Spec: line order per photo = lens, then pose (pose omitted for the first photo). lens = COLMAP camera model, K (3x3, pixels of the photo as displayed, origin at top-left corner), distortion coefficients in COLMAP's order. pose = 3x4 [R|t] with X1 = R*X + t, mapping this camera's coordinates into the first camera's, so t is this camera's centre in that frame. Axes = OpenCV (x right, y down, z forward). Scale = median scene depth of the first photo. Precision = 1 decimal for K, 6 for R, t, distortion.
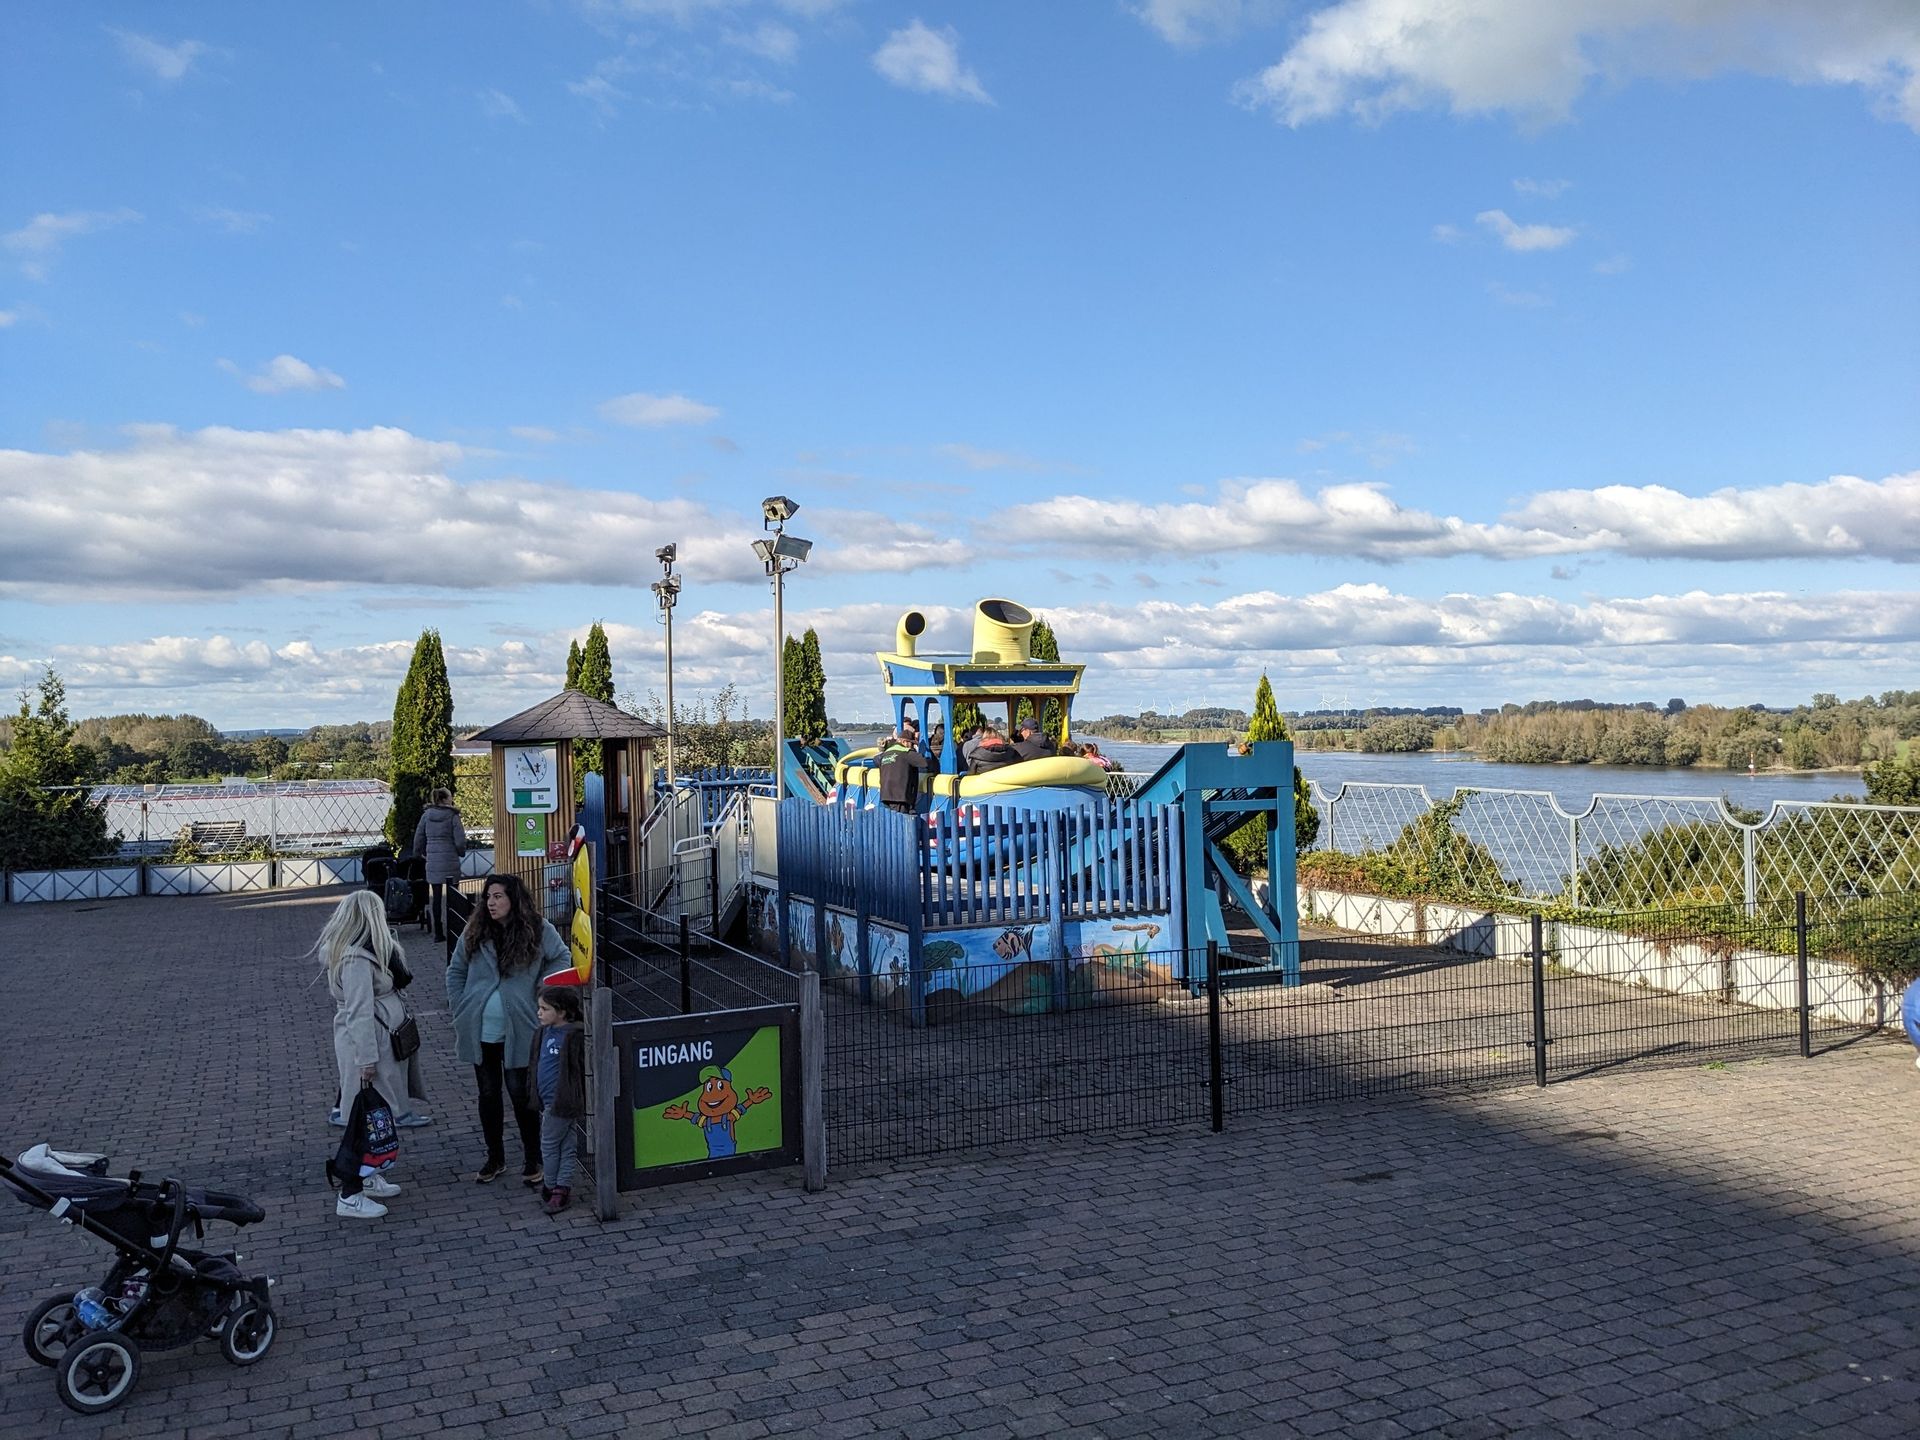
lens RADIAL K [[1508.8, 0, 960.5], [0, 1508.8, 718.0], [0, 0, 1]] dist [-0.005857, -0.014184]
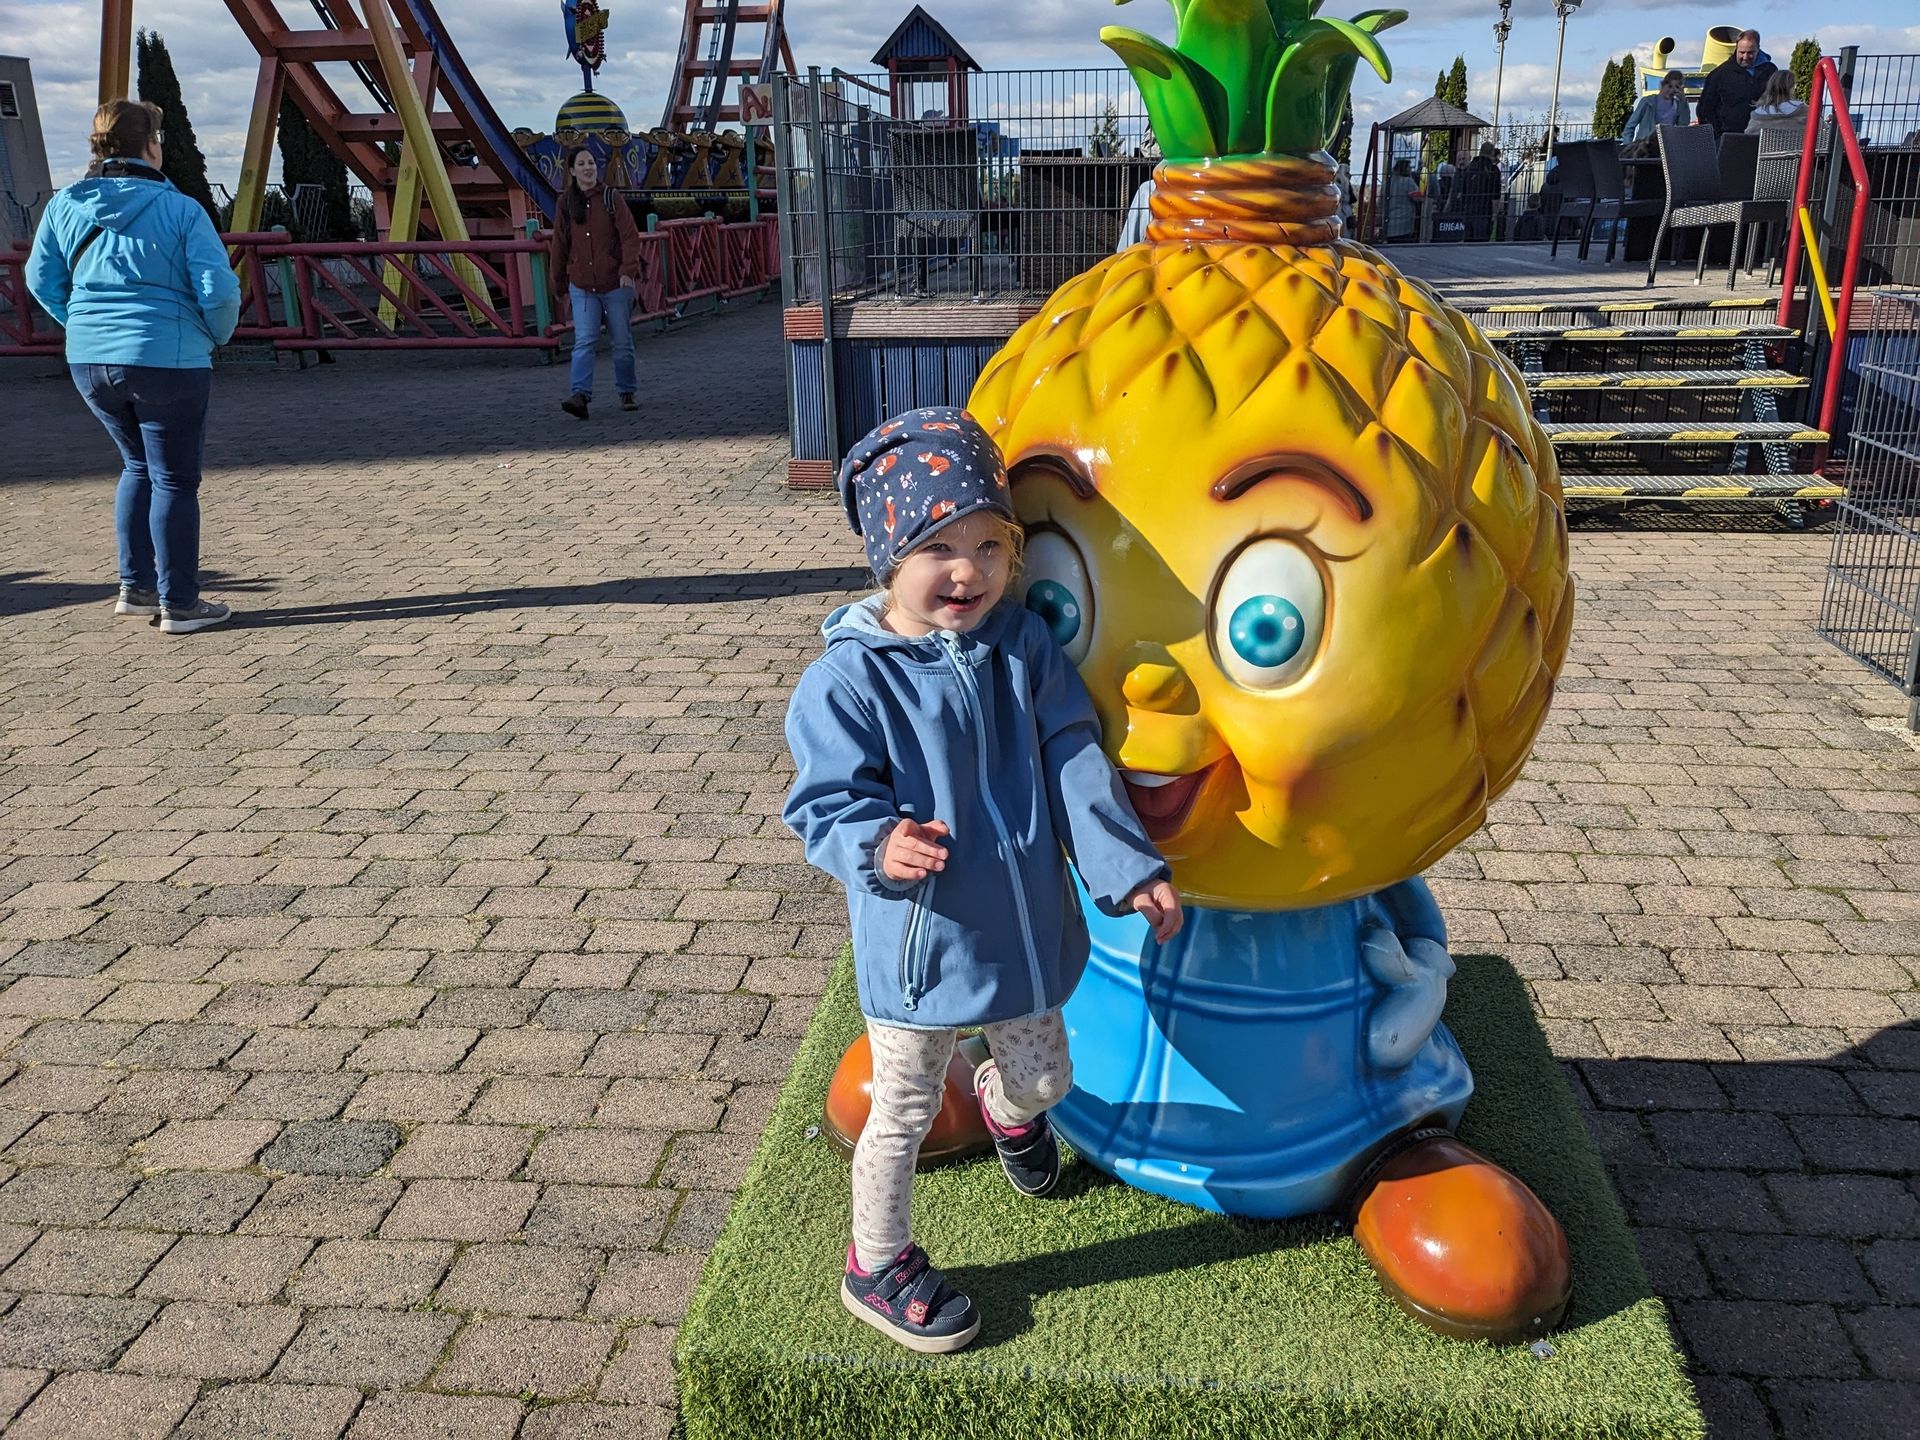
lens RADIAL K [[1508.8, 0, 961.8], [0, 1508.8, 721.4], [0, 0, 1]] dist [-0.005857, -0.014184]
pose [[0.855326, 0.169248, -0.489665, 0.164015], [0.008118, 0.940642, 0.339303, 0.044087], [0.518026, -0.294190, 0.803182, -0.582684]]
